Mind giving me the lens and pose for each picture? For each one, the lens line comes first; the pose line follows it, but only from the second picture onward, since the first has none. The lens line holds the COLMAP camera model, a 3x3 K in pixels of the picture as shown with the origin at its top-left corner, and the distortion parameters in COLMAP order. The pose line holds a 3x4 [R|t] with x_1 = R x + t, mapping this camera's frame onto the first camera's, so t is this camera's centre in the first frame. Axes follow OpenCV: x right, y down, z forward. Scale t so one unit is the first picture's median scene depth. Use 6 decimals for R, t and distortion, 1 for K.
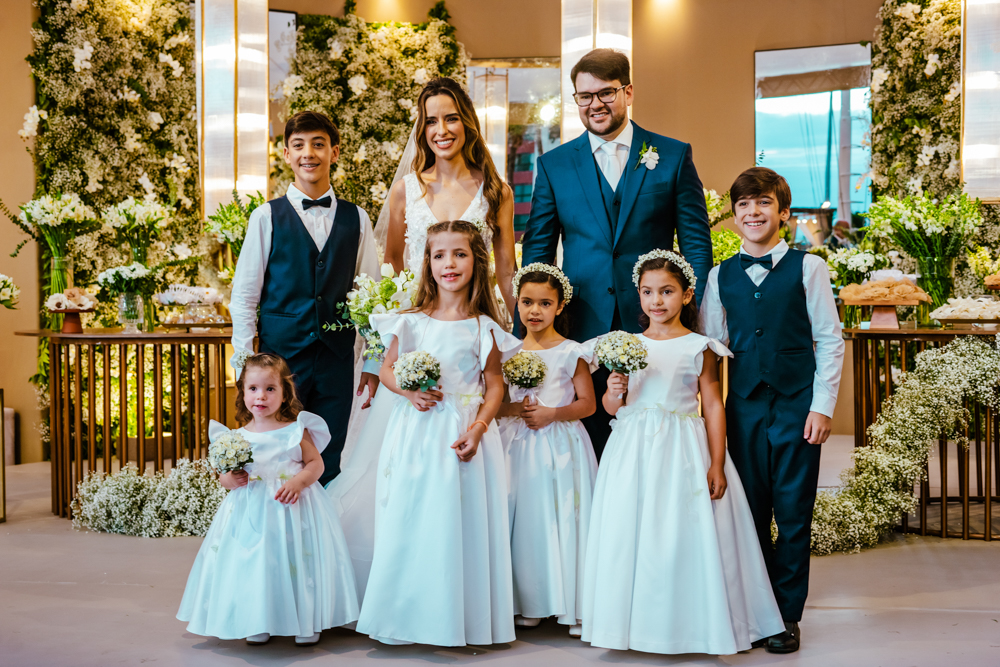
lens RADIAL K [[1469.9, 0, 500.0], [0, 1469.9, 333.5], [0, 0, 1]] dist [-0.009914, 0.032635]
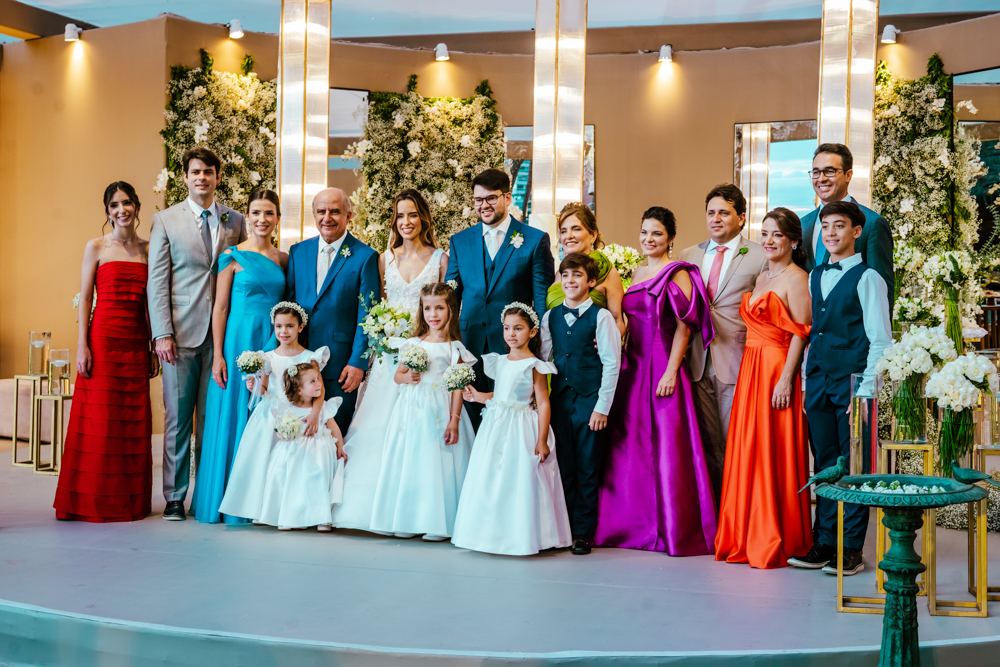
lens RADIAL K [[1493.6, 0, 500.0], [0, 1493.6, 333.5], [0, 0, 1]] dist [-0.005423, 0.018005]
pose [[0.995012, 0.025108, -0.096547, 0.119001], [-0.025379, 0.999677, -0.001580, -0.009244], [0.096476, 0.004022, 0.995327, -0.317225]]
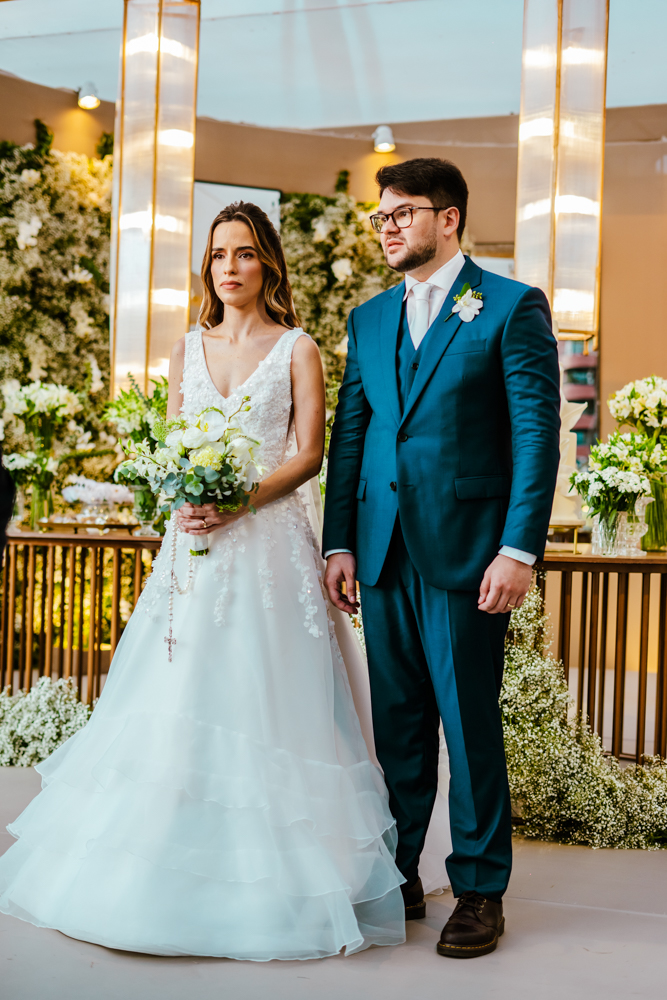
lens RADIAL K [[1483.6, 0, 333.5], [0, 1483.6, 500.0], [0, 0, 1]] dist [0.032947, 0.062659]
pose [[0.980413, 0.035511, -0.193723, 0.089433], [-0.041915, 0.998699, -0.029056, -0.001035], [0.192439, 0.036606, 0.980626, 0.120984]]
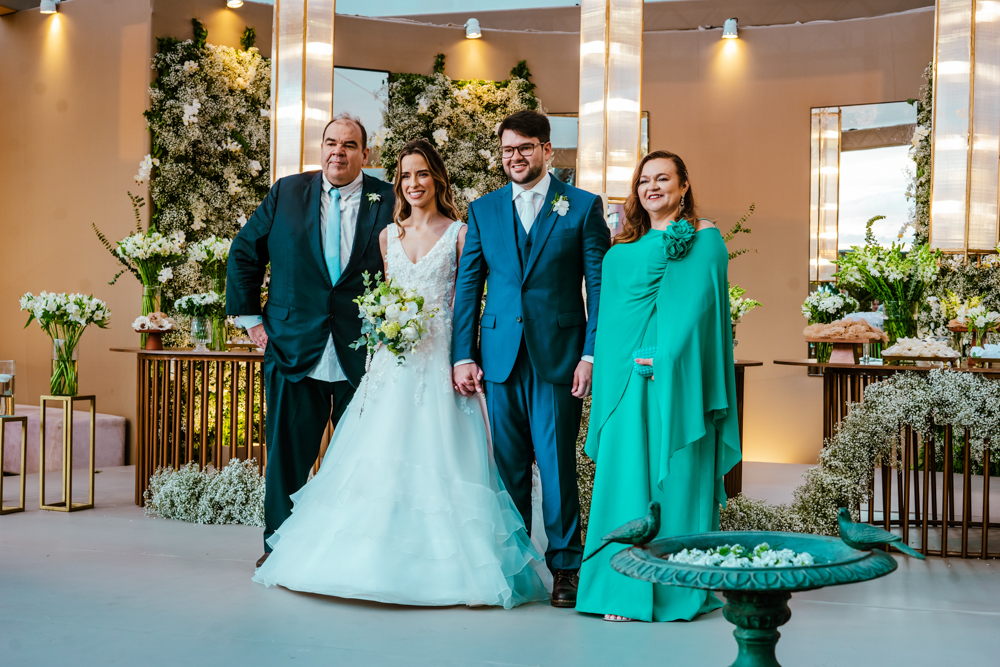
lens RADIAL K [[1479.1, 0, 500.0], [0, 1479.1, 333.5], [0, 0, 1]] dist [-0.000338, 0.005942]
pose [[0.991839, 0.024216, -0.125174, 0.101431], [-0.027550, 0.999309, -0.024968, 0.006451], [0.124483, 0.028213, 0.991821, -0.108648]]
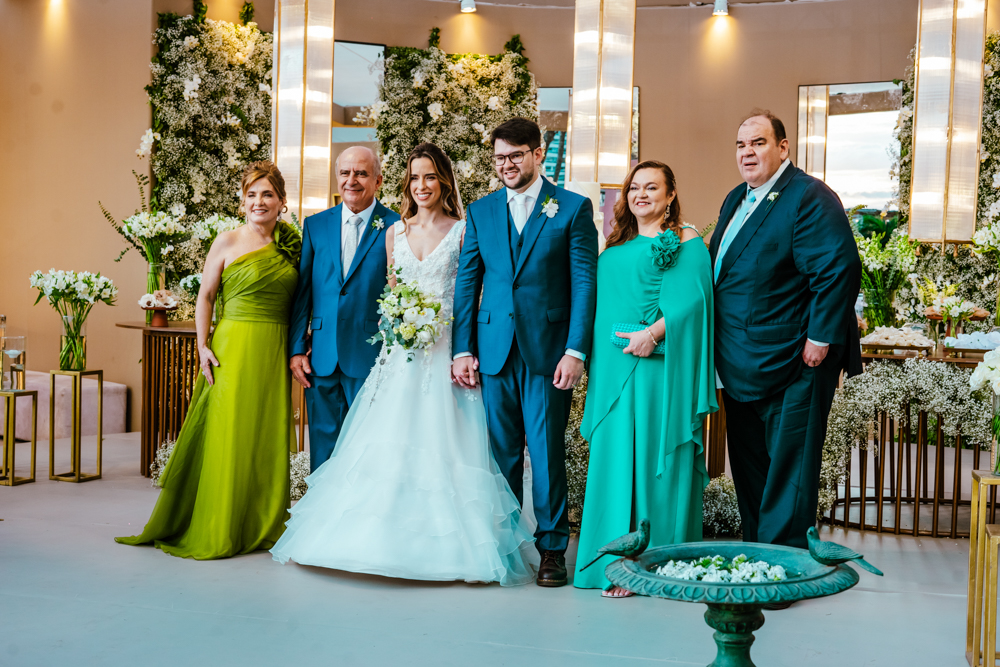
lens RADIAL K [[1493.6, 0, 500.0], [0, 1493.6, 333.5], [0, 0, 1]] dist [-0.005423, 0.018005]
pose [[0.992767, 0.037247, -0.114131, 0.100173], [-0.036171, 0.999280, 0.011489, -0.014697], [0.114477, -0.007278, 0.993399, -0.151111]]
